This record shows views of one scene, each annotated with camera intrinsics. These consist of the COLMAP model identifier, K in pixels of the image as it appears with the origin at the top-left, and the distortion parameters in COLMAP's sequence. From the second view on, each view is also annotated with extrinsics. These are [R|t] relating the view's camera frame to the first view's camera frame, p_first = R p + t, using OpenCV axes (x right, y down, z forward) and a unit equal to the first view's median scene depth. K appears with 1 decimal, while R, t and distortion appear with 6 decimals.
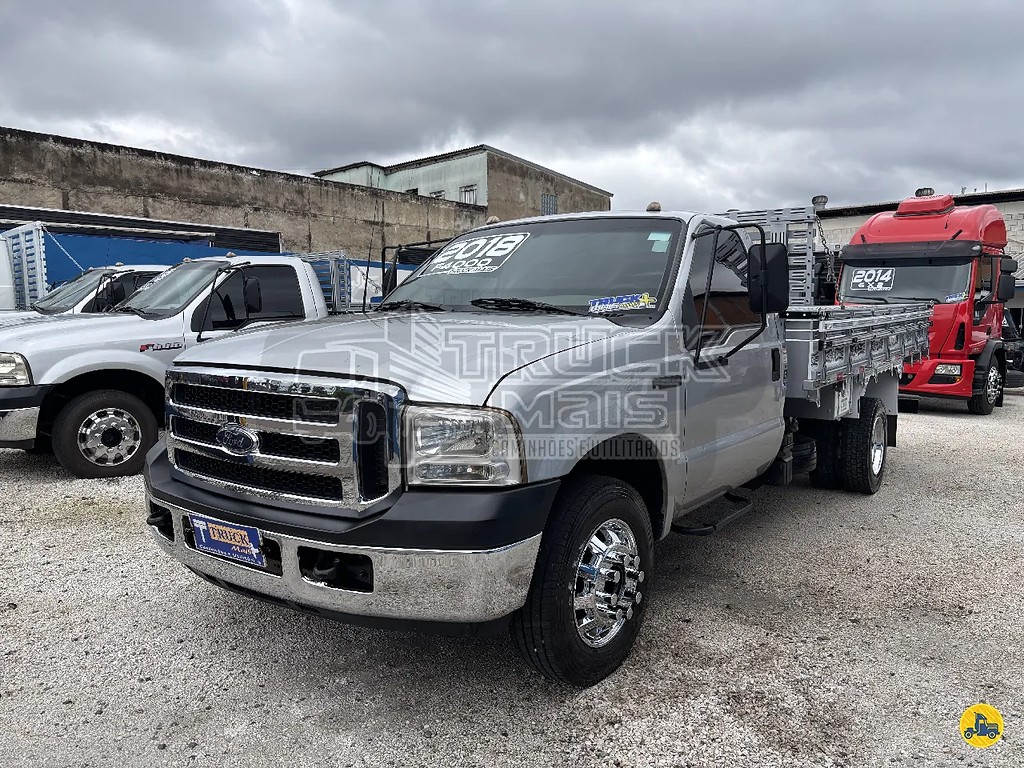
lens RADIAL K [[747.5, 0, 516.8], [0, 747.5, 381.8], [0, 0, 1]] dist [0.019294, -0.014355]
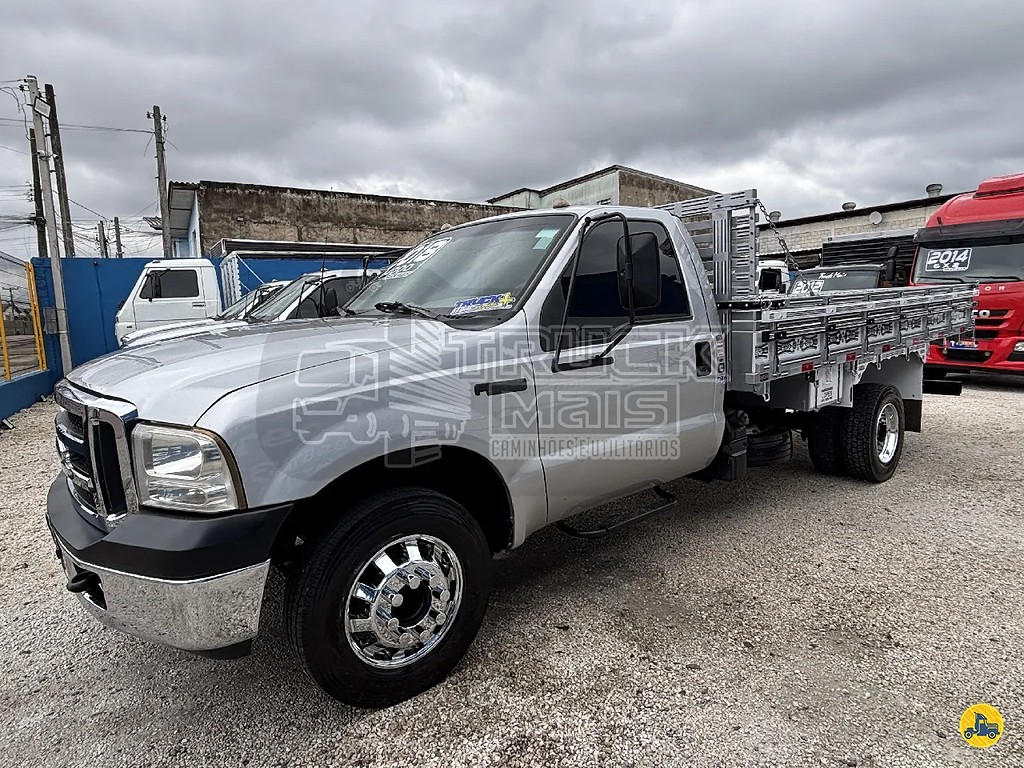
lens RADIAL K [[583.9, 0, 512.1], [0, 583.9, 383.6], [0, 0, 1]] dist [-0.006399, -0.005229]
pose [[0.968787, -0.003282, -0.247871, 0.179557], [0.014056, 0.999031, 0.041710, -0.016081], [0.247494, -0.043892, 0.967895, 0.134045]]
